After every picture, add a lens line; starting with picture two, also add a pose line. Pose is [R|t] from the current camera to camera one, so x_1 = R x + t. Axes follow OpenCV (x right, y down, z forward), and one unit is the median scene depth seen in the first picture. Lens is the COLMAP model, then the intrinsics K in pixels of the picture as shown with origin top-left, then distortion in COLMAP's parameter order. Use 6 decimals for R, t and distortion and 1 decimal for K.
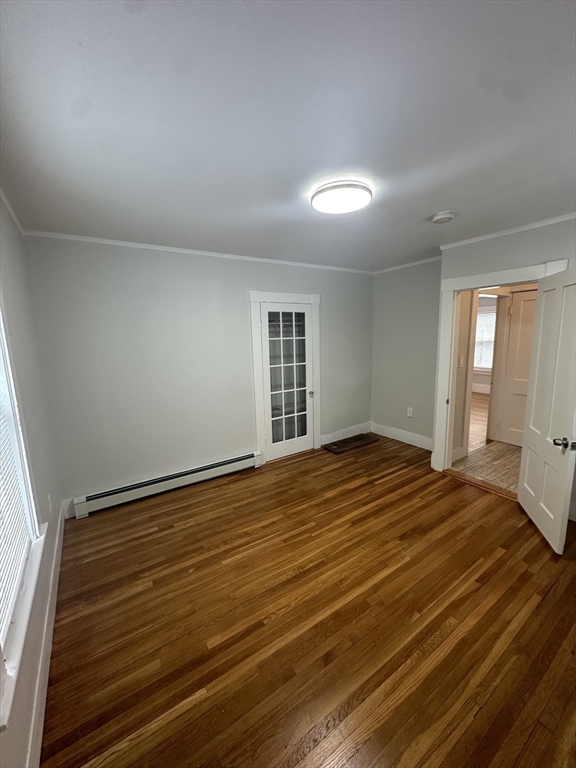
lens RADIAL K [[305.5, 0, 289.1], [0, 305.5, 382.8], [0, 0, 1]] dist [-0.002694, 0.000242]
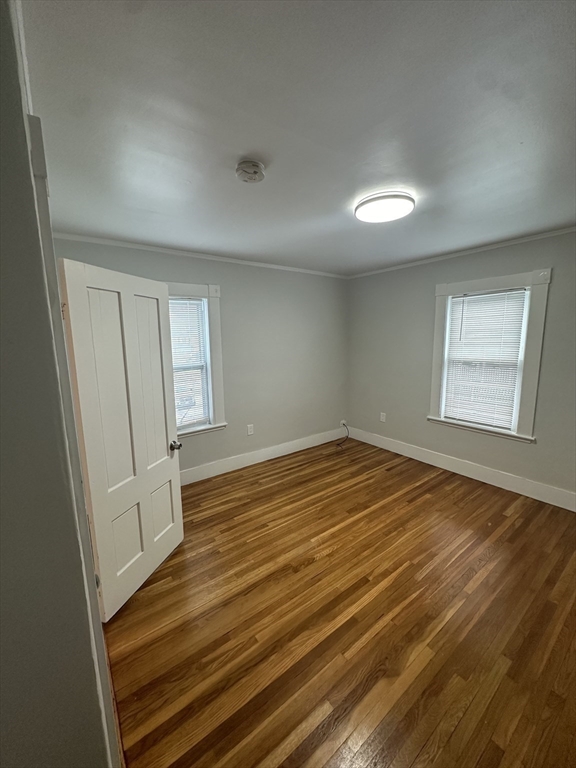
lens RADIAL K [[305.5, 0, 290.6], [0, 305.5, 384.4], [0, 0, 1]] dist [-0.002694, 0.000242]
pose [[-0.997122, 0.051600, -0.055549, 0.479760], [0.031510, 0.948438, 0.315393, -0.305971], [0.068959, 0.312735, -0.947334, 1.790805]]
